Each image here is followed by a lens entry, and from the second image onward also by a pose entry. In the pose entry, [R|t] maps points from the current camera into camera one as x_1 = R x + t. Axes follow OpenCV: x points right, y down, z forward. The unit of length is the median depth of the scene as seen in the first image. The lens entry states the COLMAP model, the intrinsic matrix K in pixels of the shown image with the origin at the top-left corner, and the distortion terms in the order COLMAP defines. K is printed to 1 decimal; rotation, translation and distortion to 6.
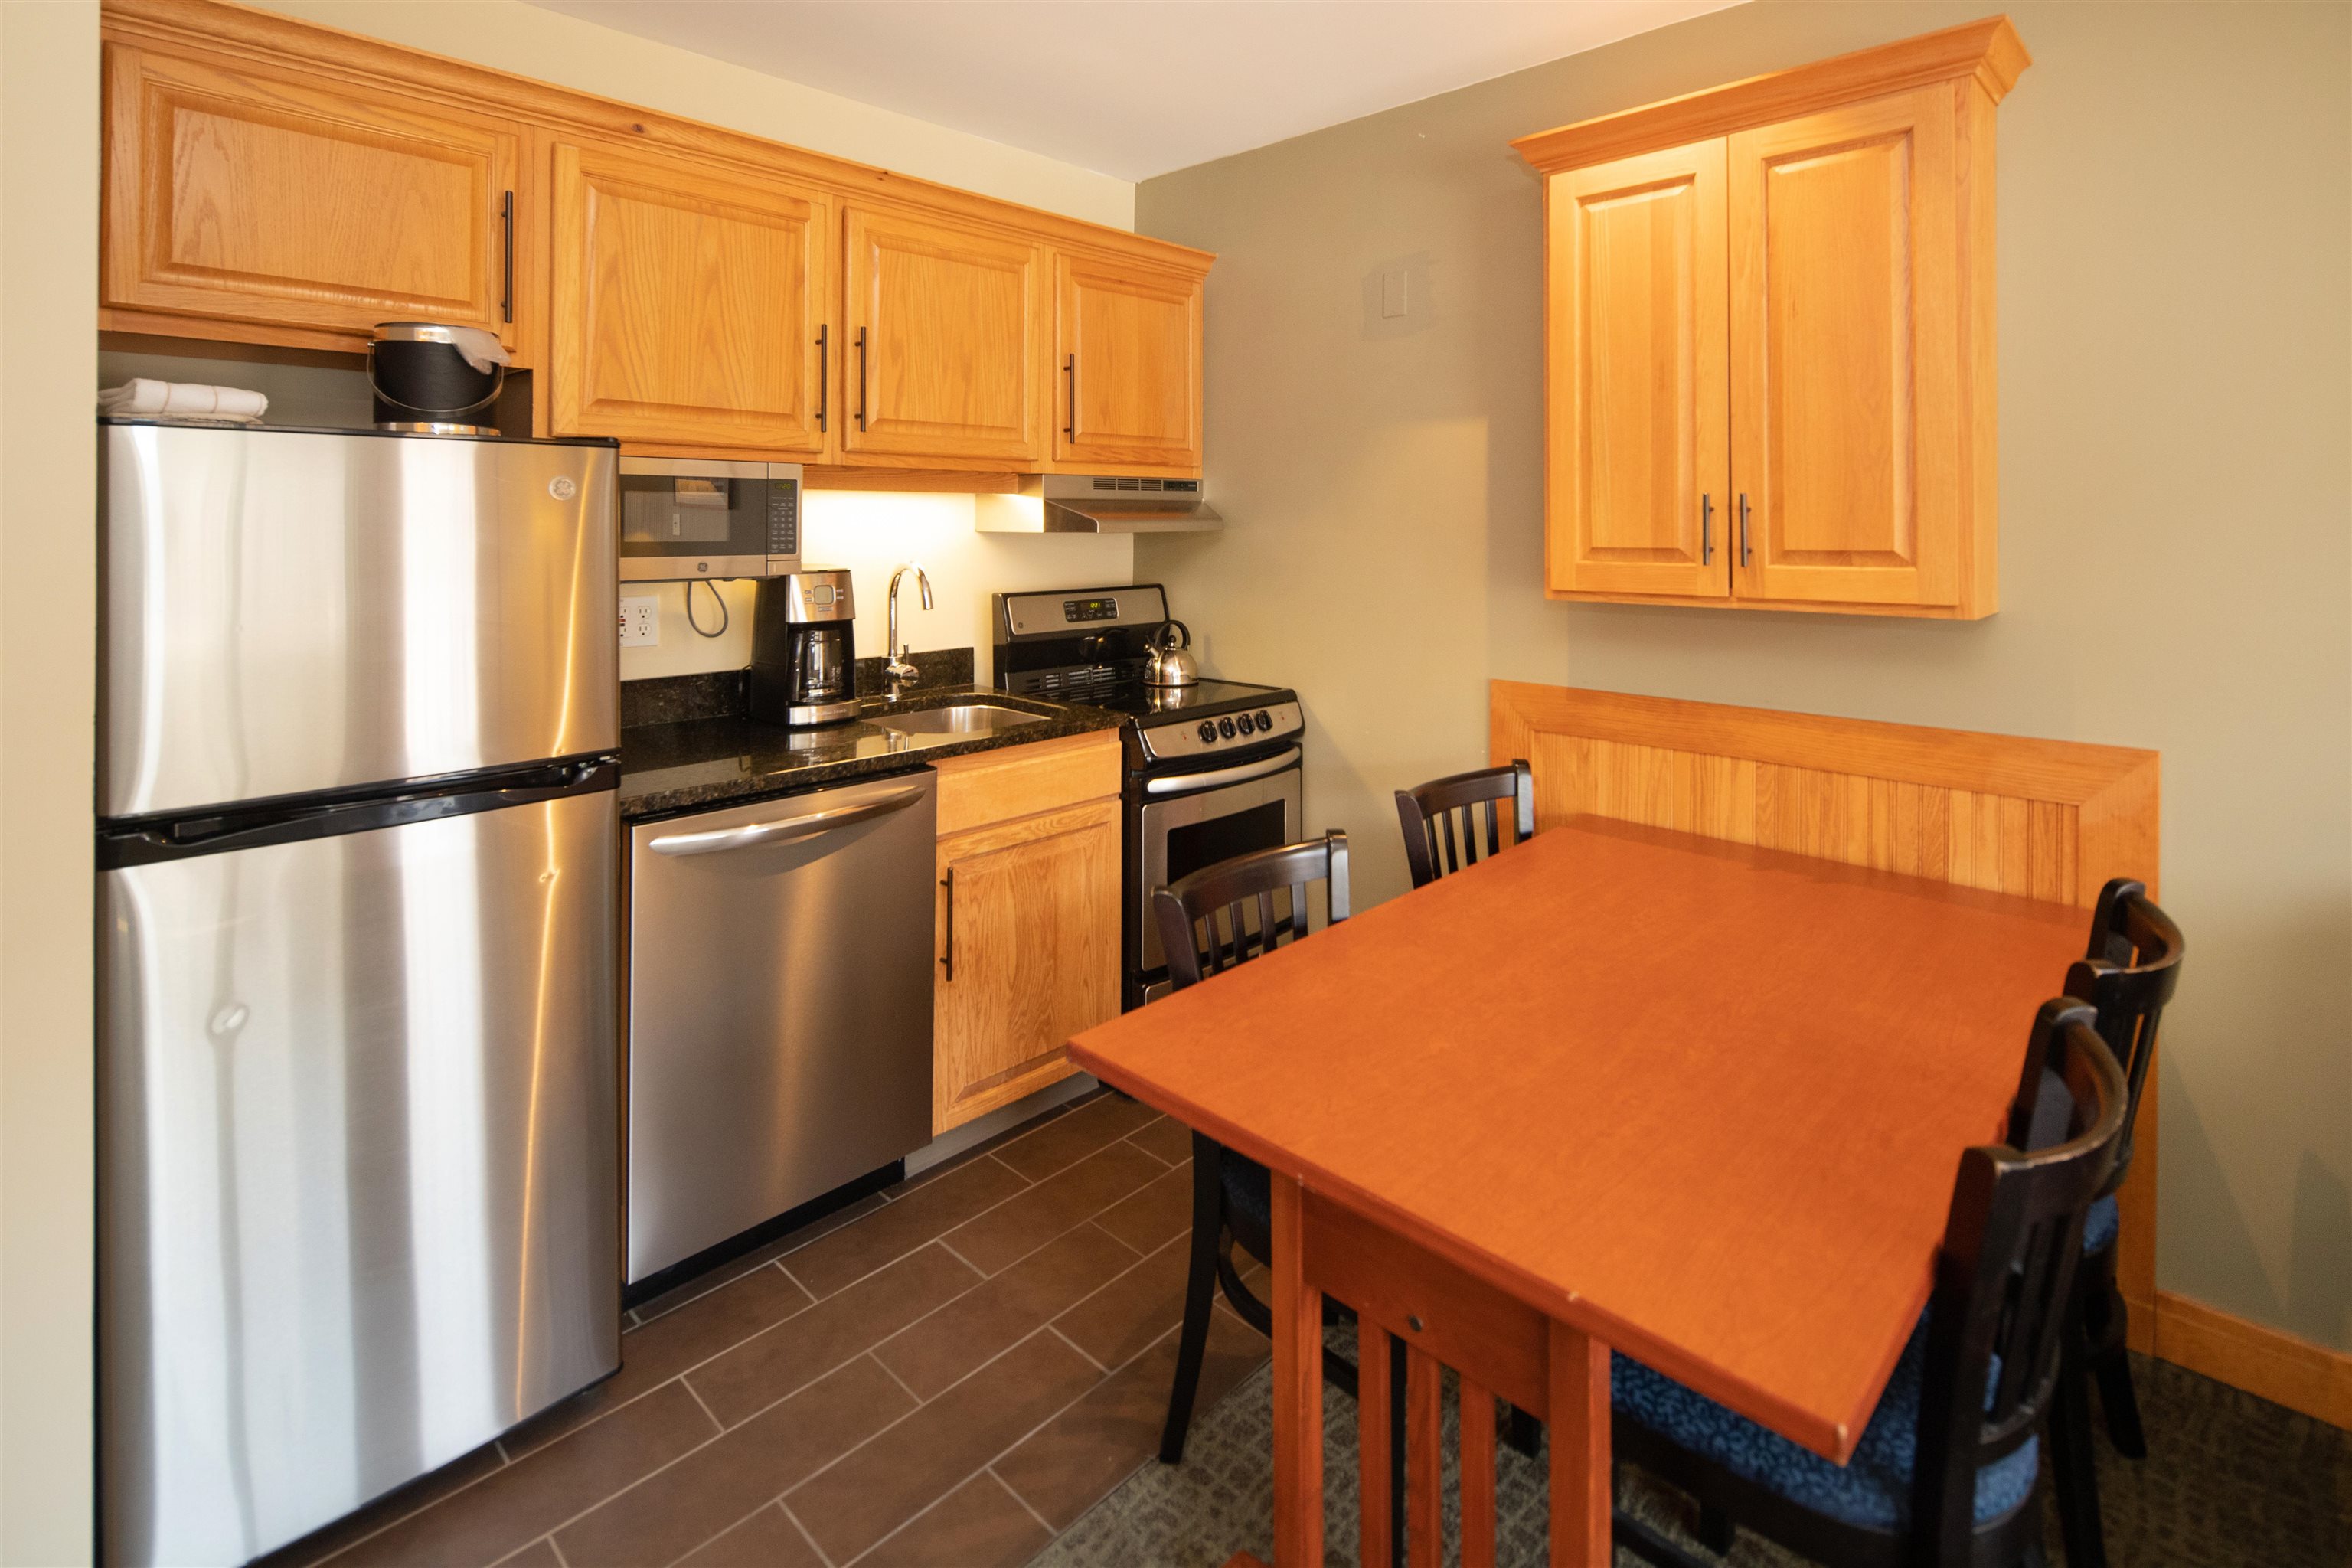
lens RADIAL K [[1160.3, 0, 1181.4], [0, 1160.3, 551.2], [0, 0, 1]] dist [0.013064, -0.006514]
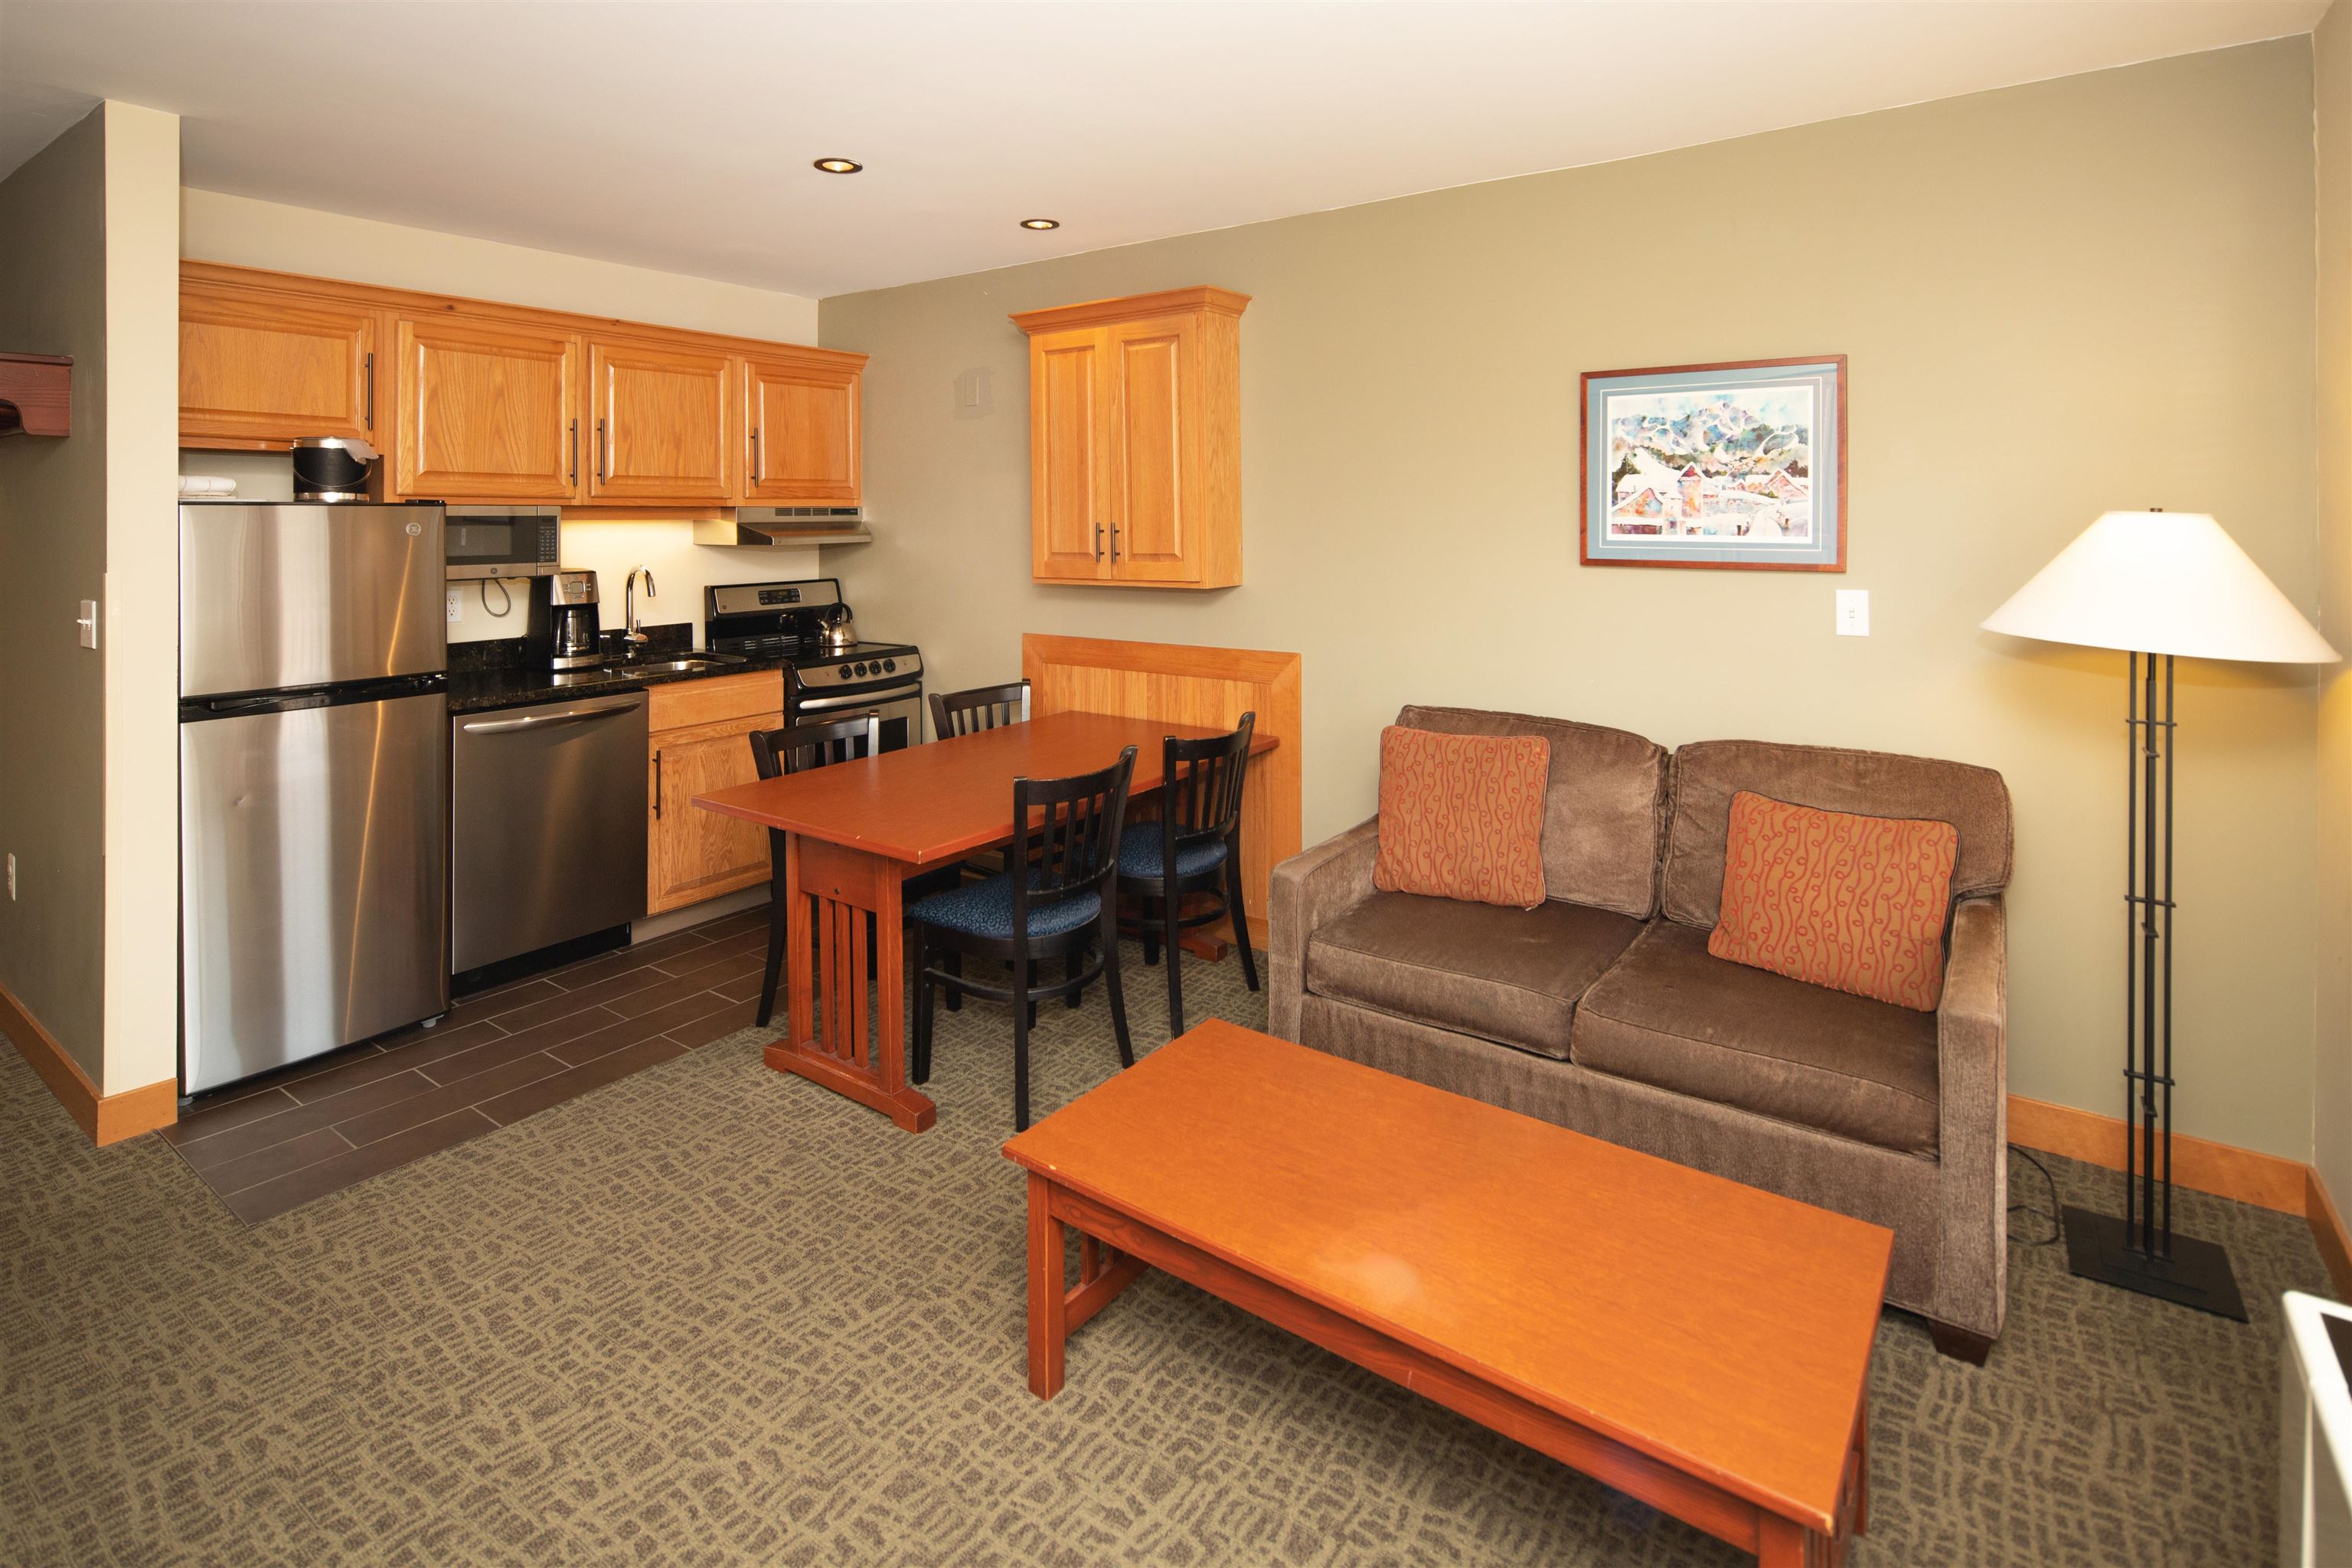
lens RADIAL K [[1160.3, 0, 1210.6], [0, 1160.3, 538.8], [0, 0, 1]] dist [0.013064, -0.006514]
pose [[0.986357, -0.009498, 0.164344, 0.284963], [0.010880, 0.999913, -0.007506, -0.007522], [-0.164258, 0.009192, 0.986375, -0.710077]]
